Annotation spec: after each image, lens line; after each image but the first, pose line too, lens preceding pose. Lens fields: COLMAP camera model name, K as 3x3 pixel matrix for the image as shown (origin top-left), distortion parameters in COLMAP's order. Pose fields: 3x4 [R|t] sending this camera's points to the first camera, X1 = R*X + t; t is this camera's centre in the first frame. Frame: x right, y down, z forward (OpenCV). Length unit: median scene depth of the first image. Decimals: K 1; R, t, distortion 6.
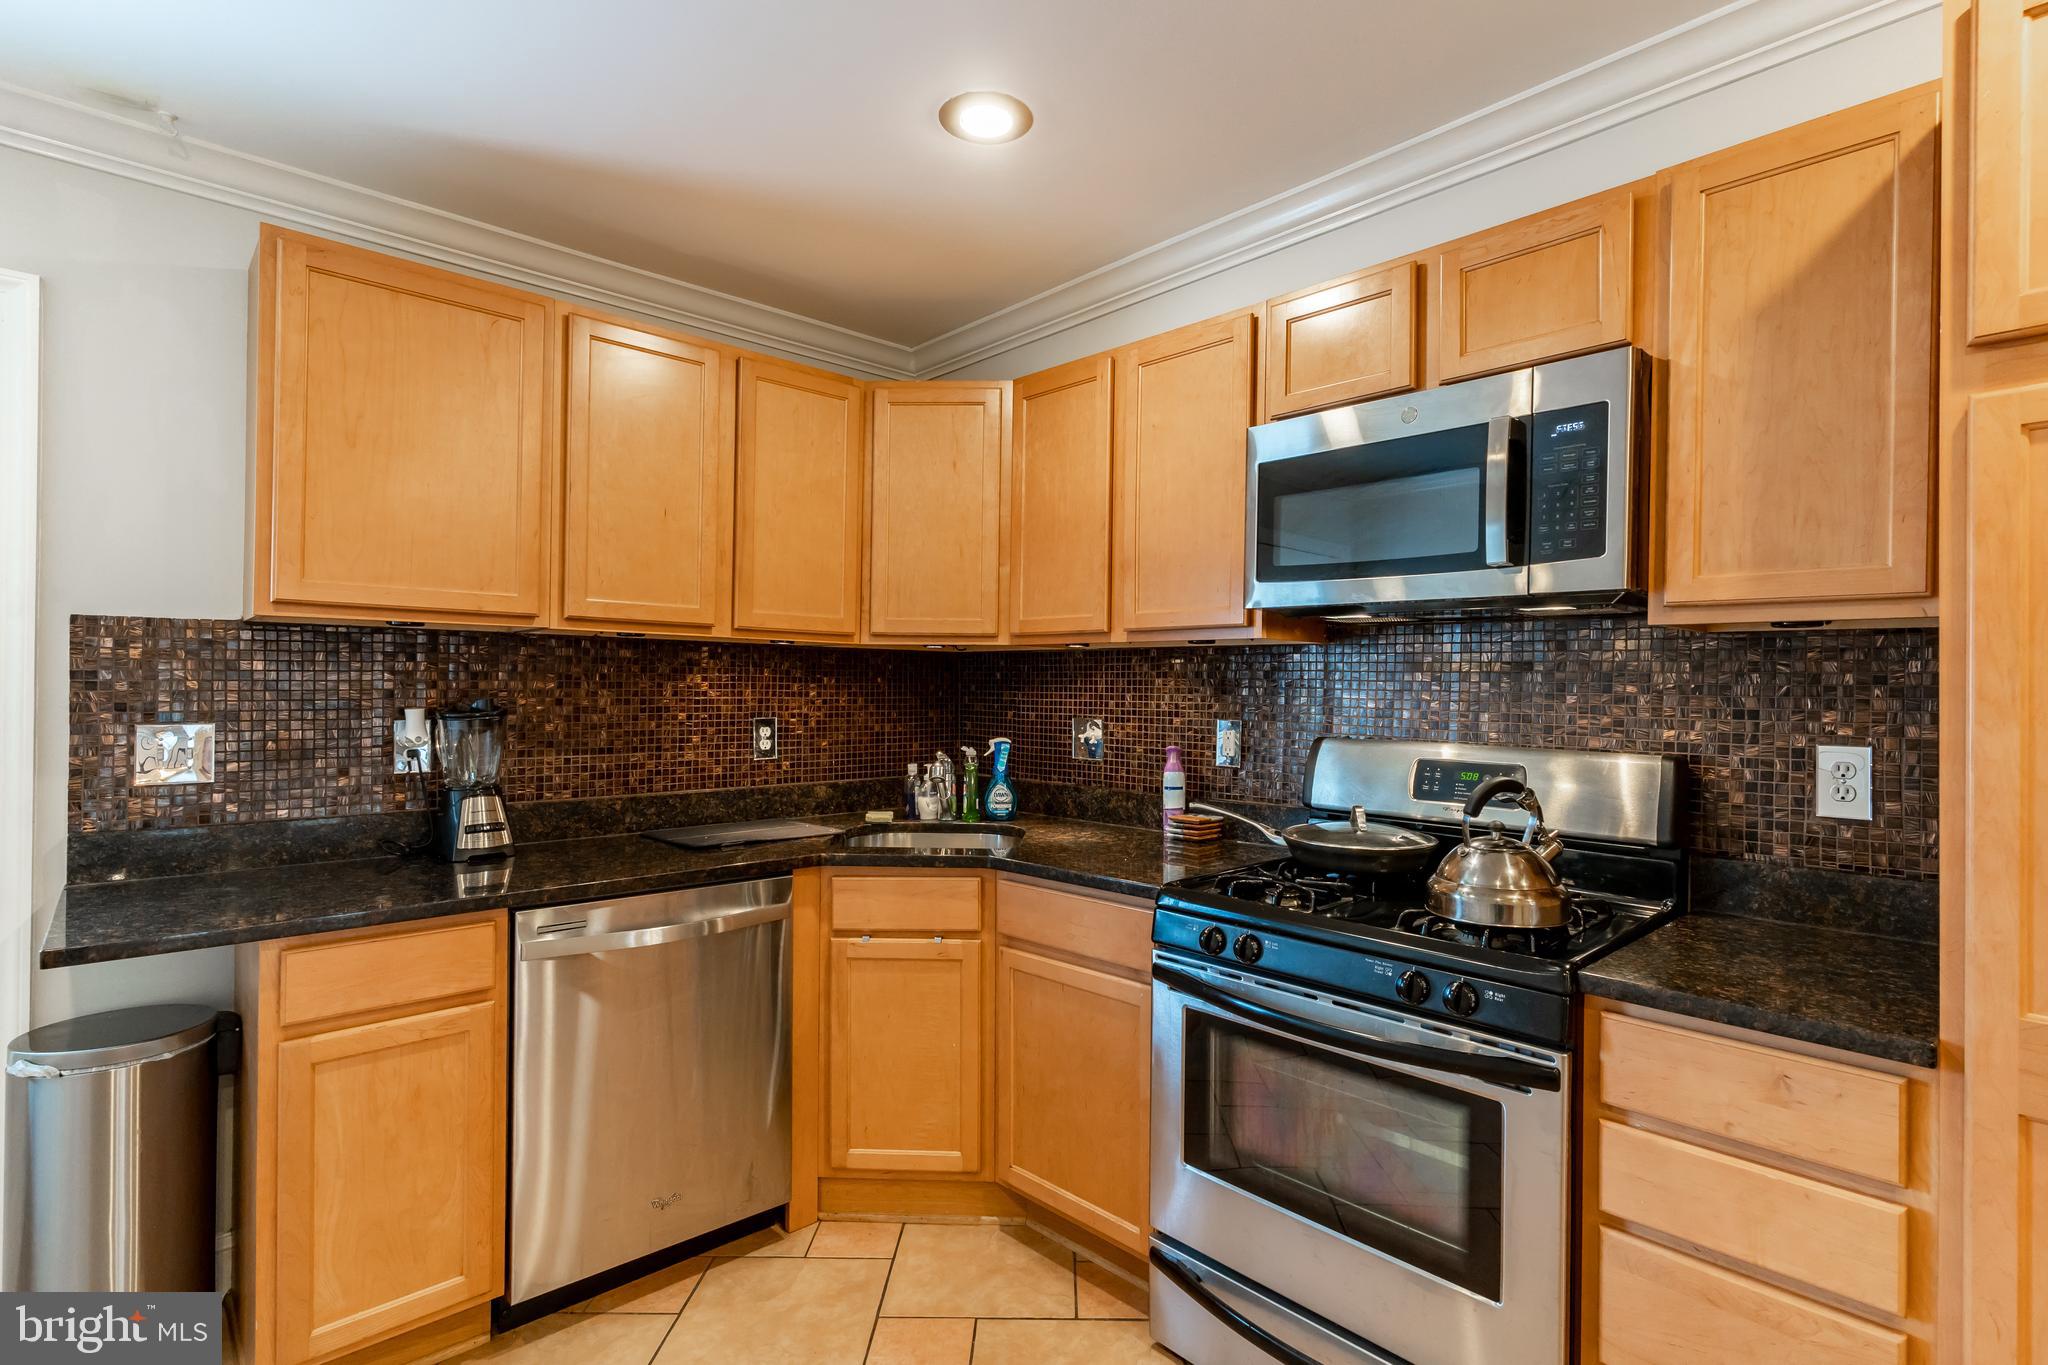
lens RADIAL K [[978.6, 0, 1031.4], [0, 978.6, 682.8], [0, 0, 1]] dist [0.001056, -0.000406]
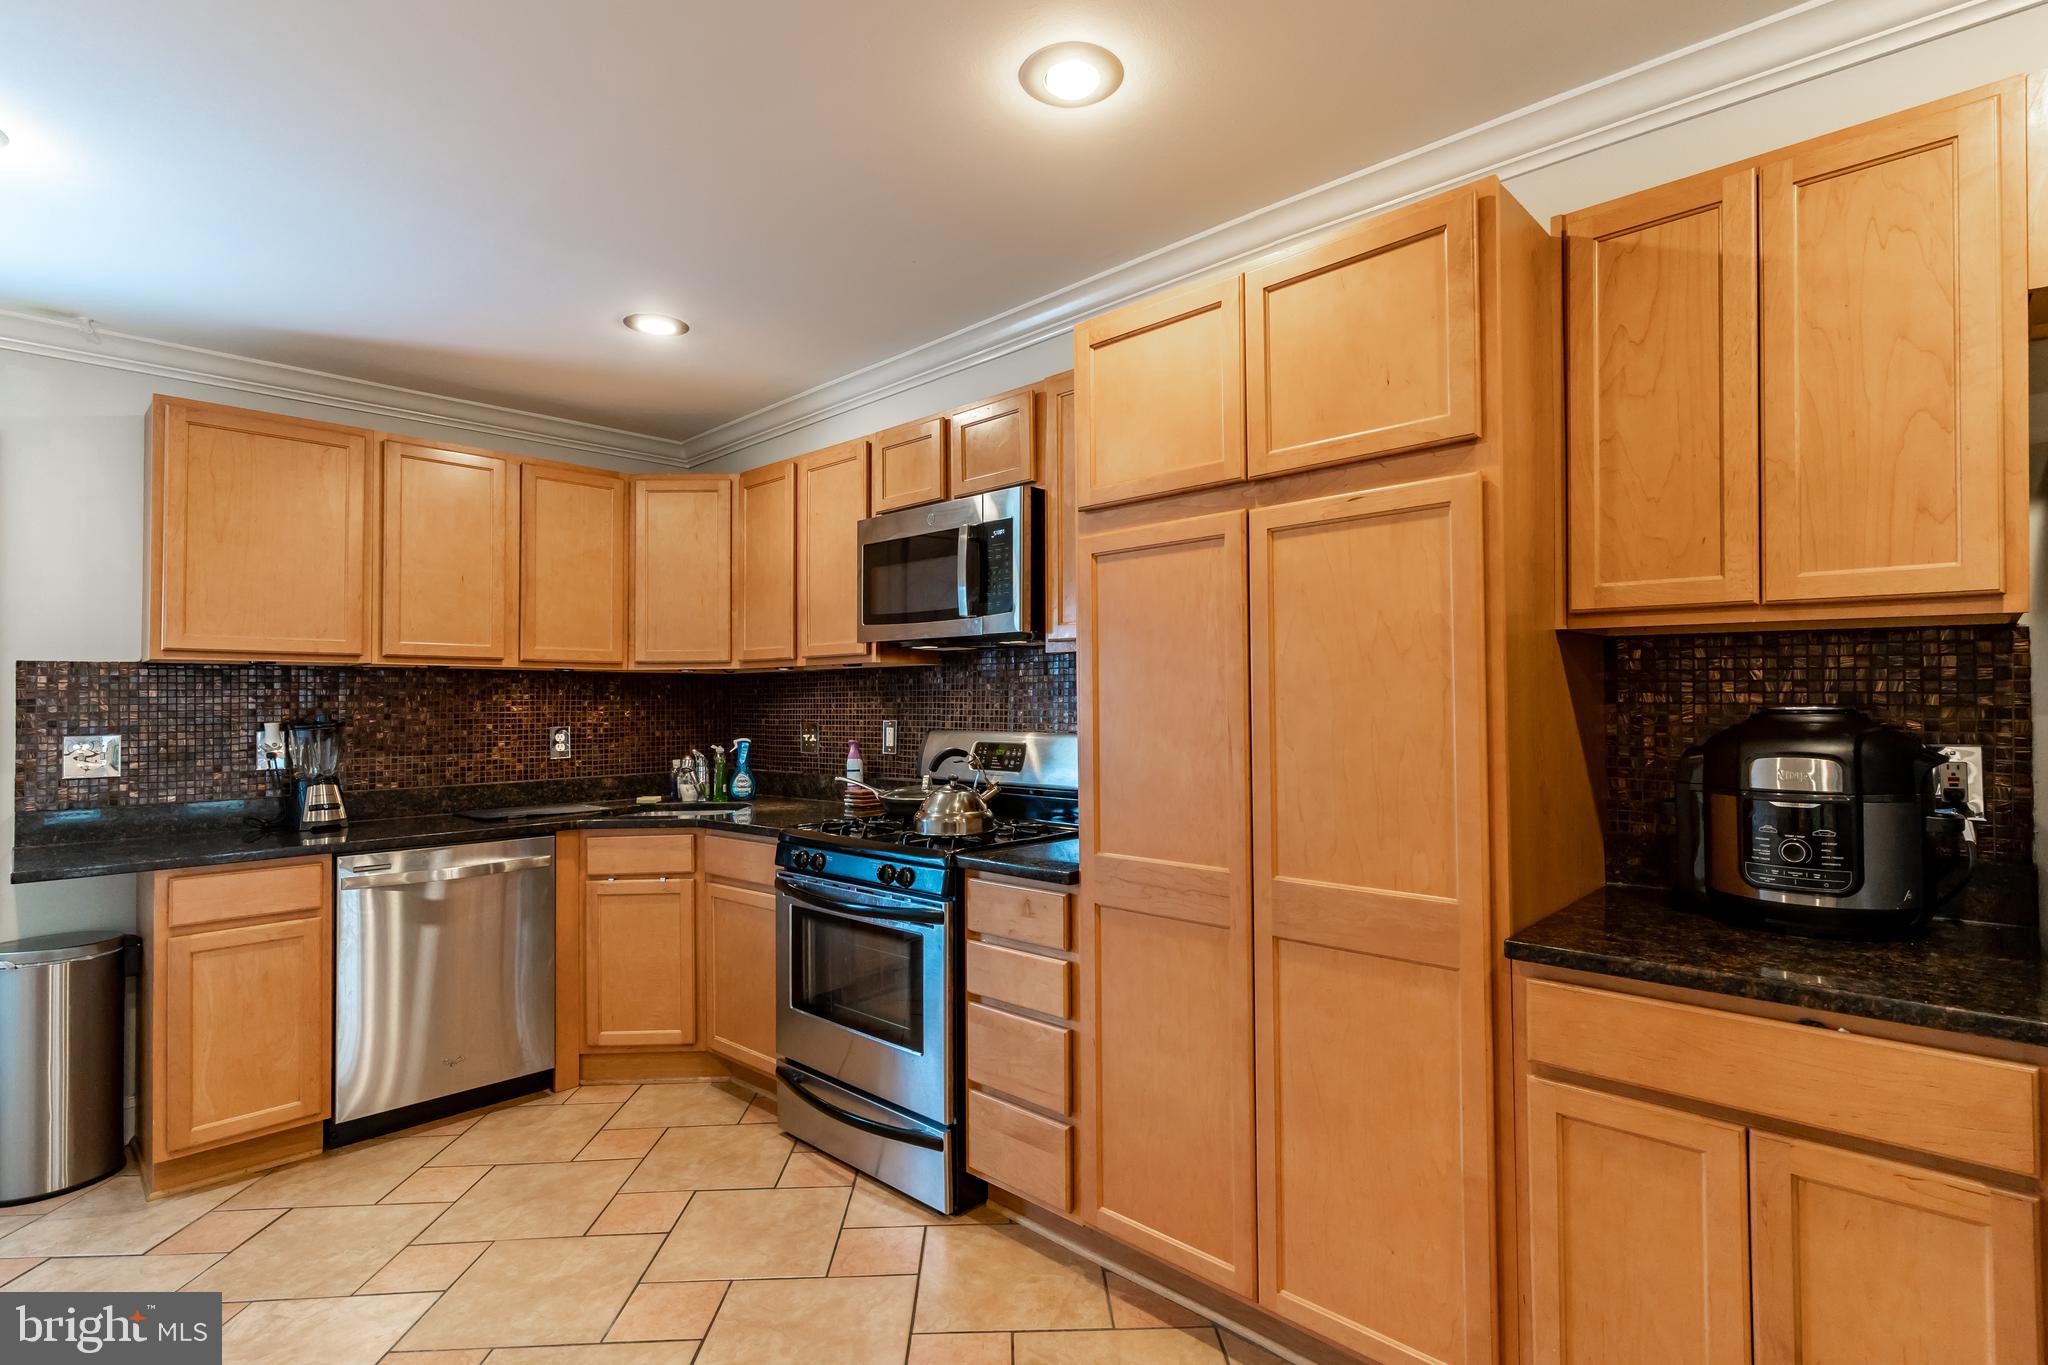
lens RADIAL K [[978.6, 0, 1035.0], [0, 978.6, 682.7], [0, 0, 1]] dist [0.001056, -0.000406]
pose [[0.997821, -0.017693, 0.063565, 0.366859], [0.018746, 0.999696, -0.016006, 0.012260], [-0.063262, 0.017163, 0.997849, -0.461049]]
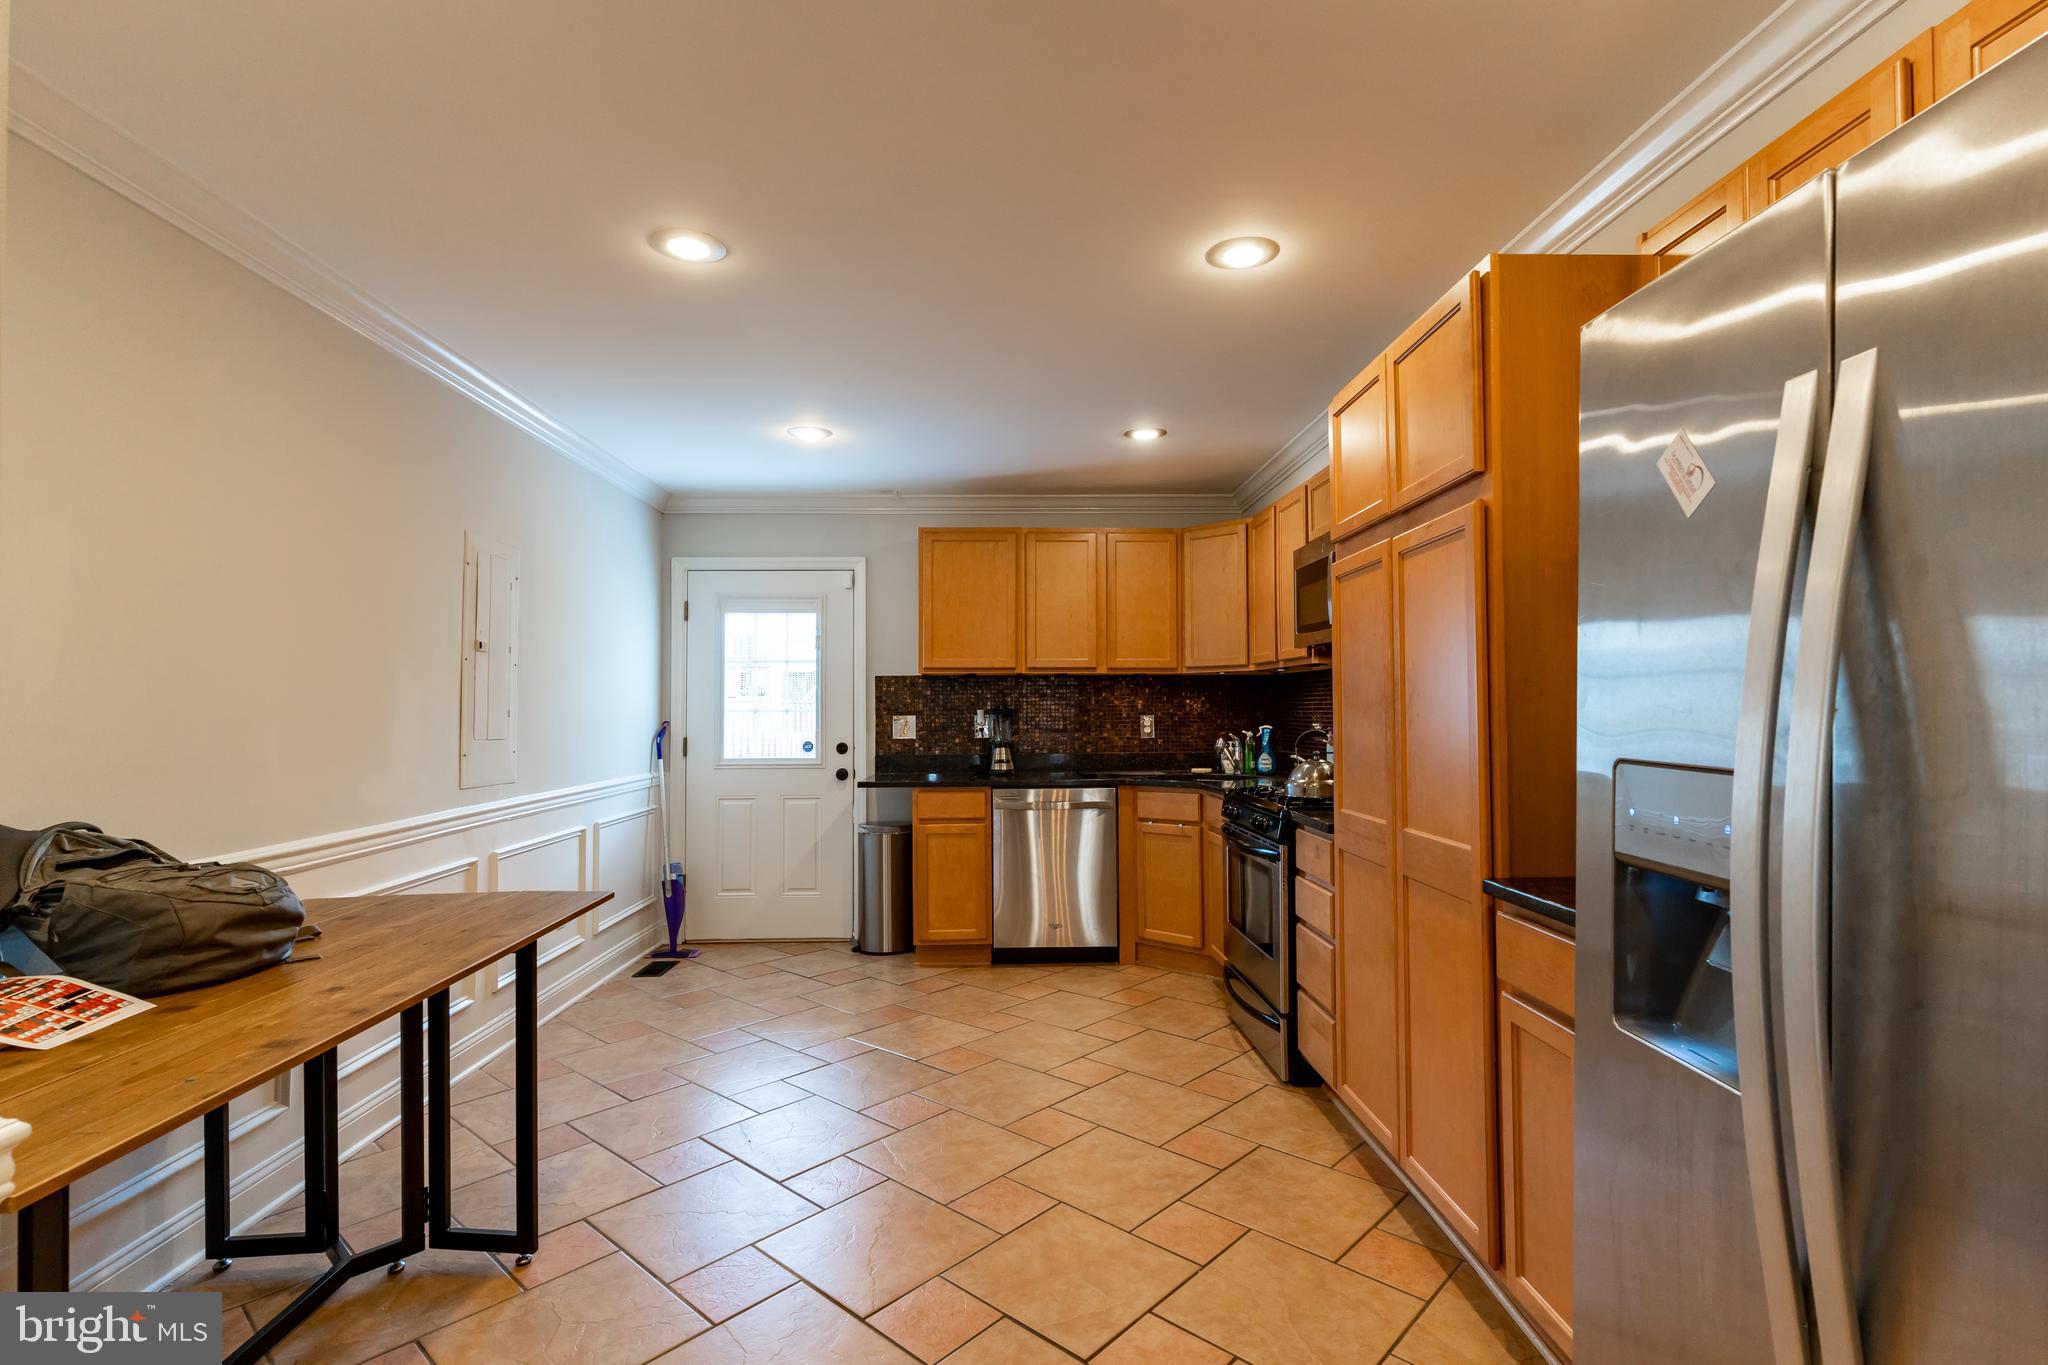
lens RADIAL K [[978.6, 0, 1027.5], [0, 978.6, 680.3], [0, 0, 1]] dist [0.001056, -0.000406]
pose [[0.755099, -0.035201, -0.654665, 0.988395], [0.017203, 0.999278, -0.033890, 0.037278], [0.655385, 0.014328, 0.755159, -0.692024]]
